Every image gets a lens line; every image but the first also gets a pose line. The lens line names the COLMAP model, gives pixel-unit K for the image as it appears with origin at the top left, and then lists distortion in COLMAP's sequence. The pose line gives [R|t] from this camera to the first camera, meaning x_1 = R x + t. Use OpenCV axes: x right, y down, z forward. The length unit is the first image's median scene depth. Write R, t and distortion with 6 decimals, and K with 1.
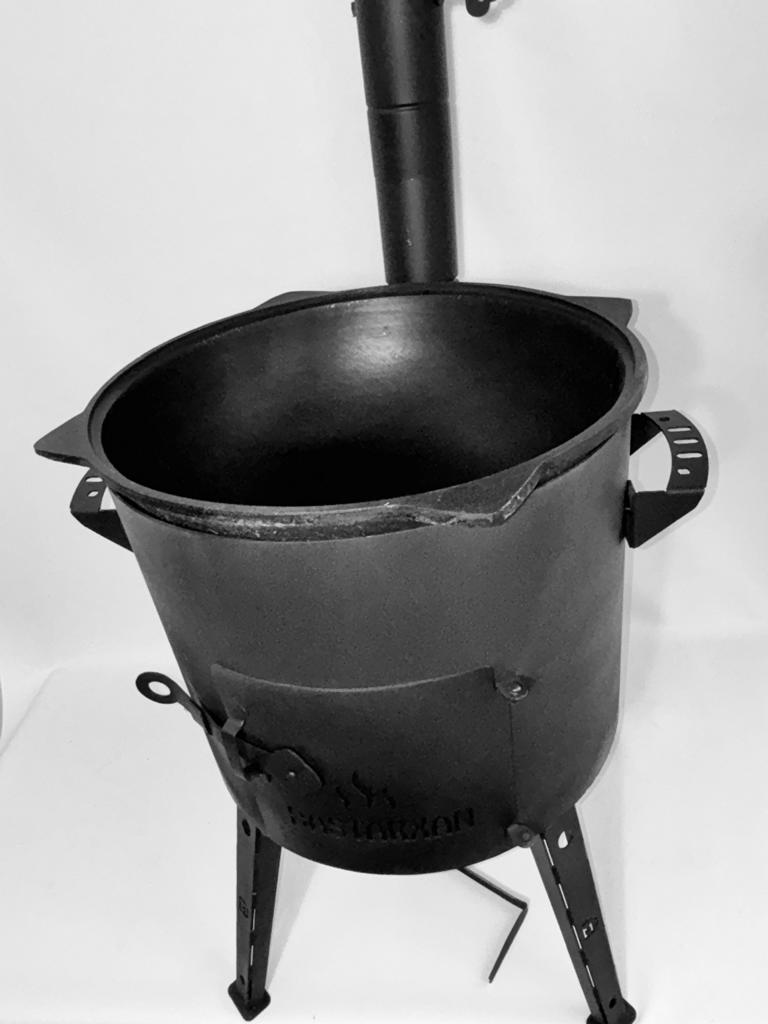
lens RADIAL K [[730.8, 0, 396.9], [0, 730.8, 504.8], [0, 0, 1]] dist [0.050017, -0.009994]
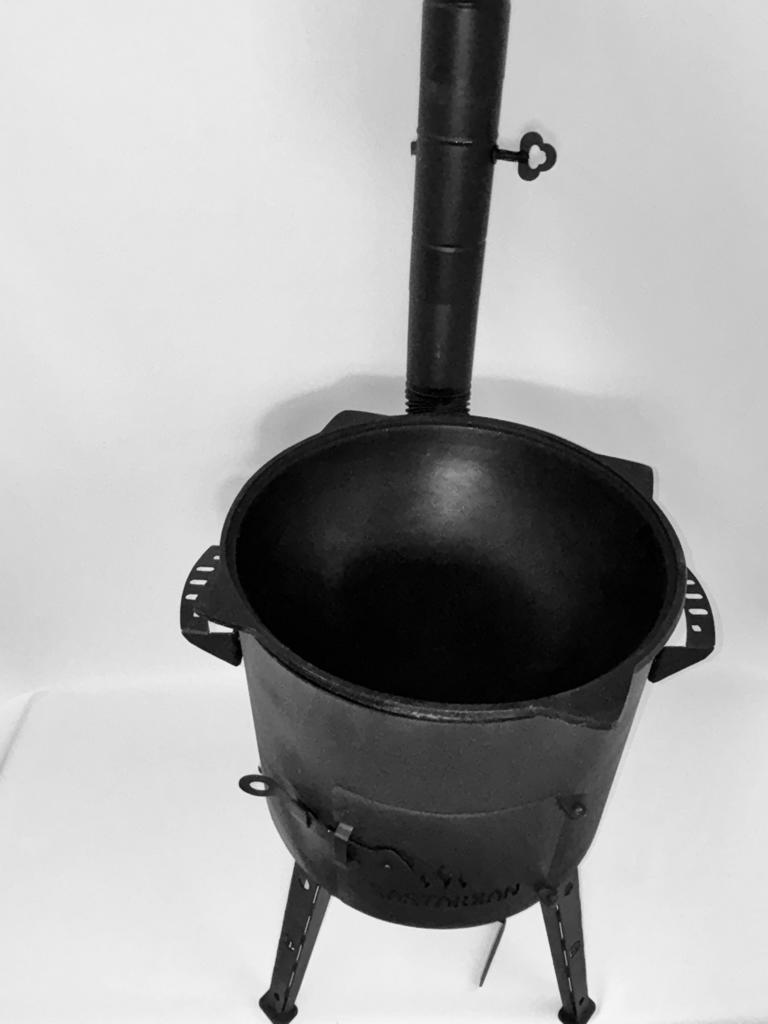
lens RADIAL K [[730.8, 0, 388.2], [0, 730.8, 507.7], [0, 0, 1]] dist [0.050017, -0.009994]
pose [[0.985937, 0.043187, 0.161442, -0.338646], [-0.055824, 0.995652, 0.074573, -0.301520], [-0.157520, -0.082537, 0.984061, -0.161064]]
